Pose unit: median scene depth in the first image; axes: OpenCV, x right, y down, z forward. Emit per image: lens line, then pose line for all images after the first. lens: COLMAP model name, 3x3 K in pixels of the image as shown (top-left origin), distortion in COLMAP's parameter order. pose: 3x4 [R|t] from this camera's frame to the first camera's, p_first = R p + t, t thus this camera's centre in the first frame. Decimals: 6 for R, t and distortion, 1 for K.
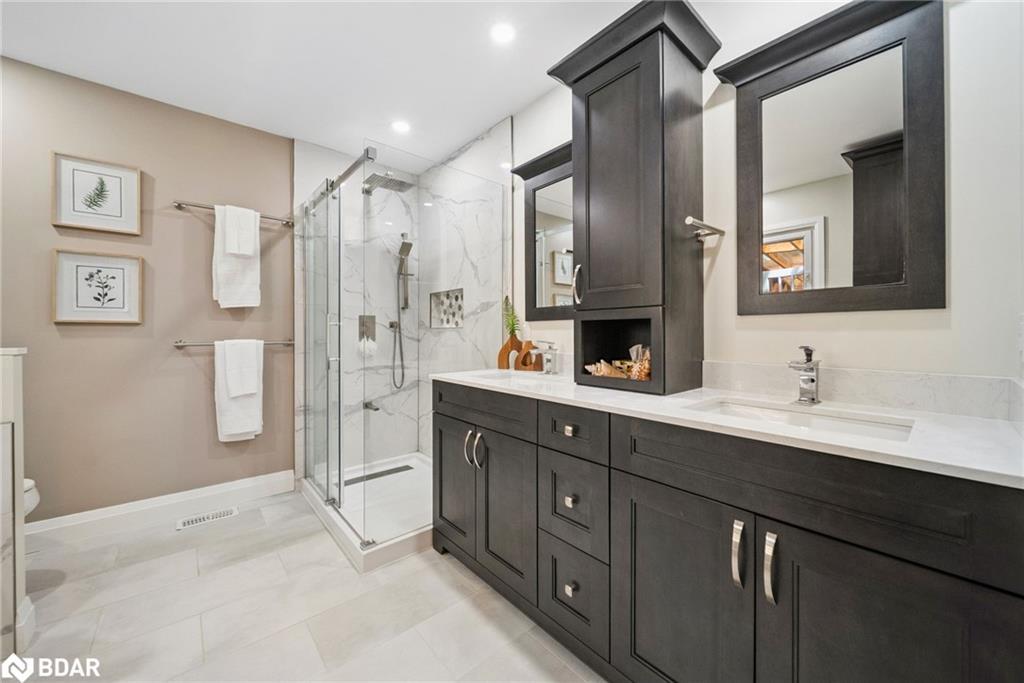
lens RADIAL K [[375.5, 0, 510.1], [0, 375.5, 342.9], [0, 0, 1]] dist [-0.000903, -0.000297]
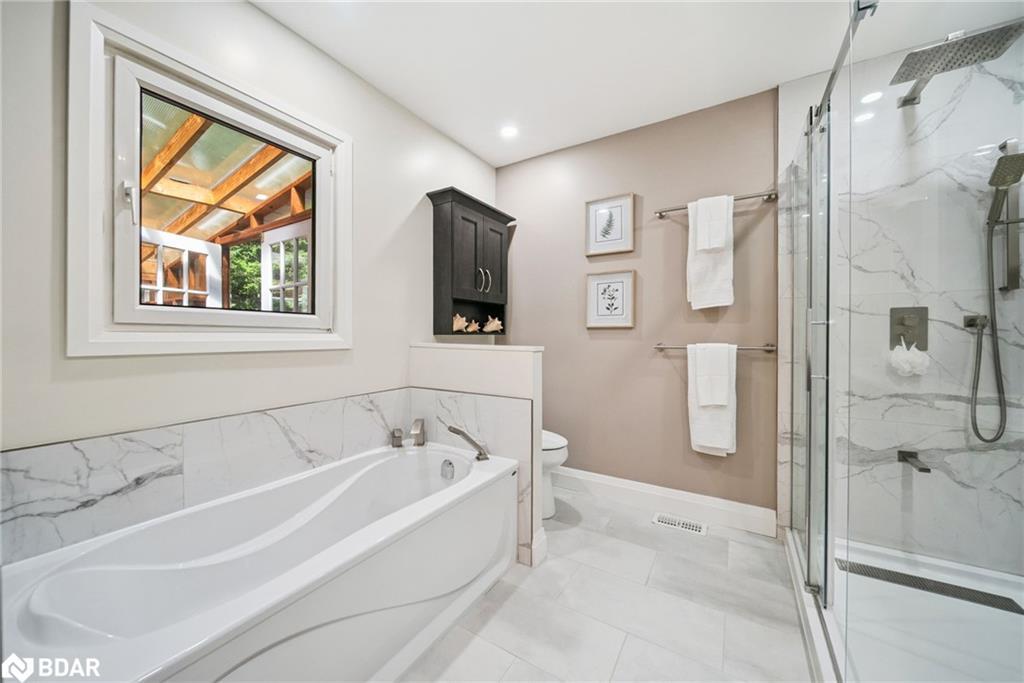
lens RADIAL K [[372.1, 0, 513.7], [0, 372.1, 336.7], [0, 0, 1]] dist [-0.000916, -0.000260]
pose [[0.314333, 0.004728, -0.949301, -0.017561], [-0.027516, 0.999613, -0.004133, -0.007842], [0.948914, 0.027420, 0.314342, 0.259426]]
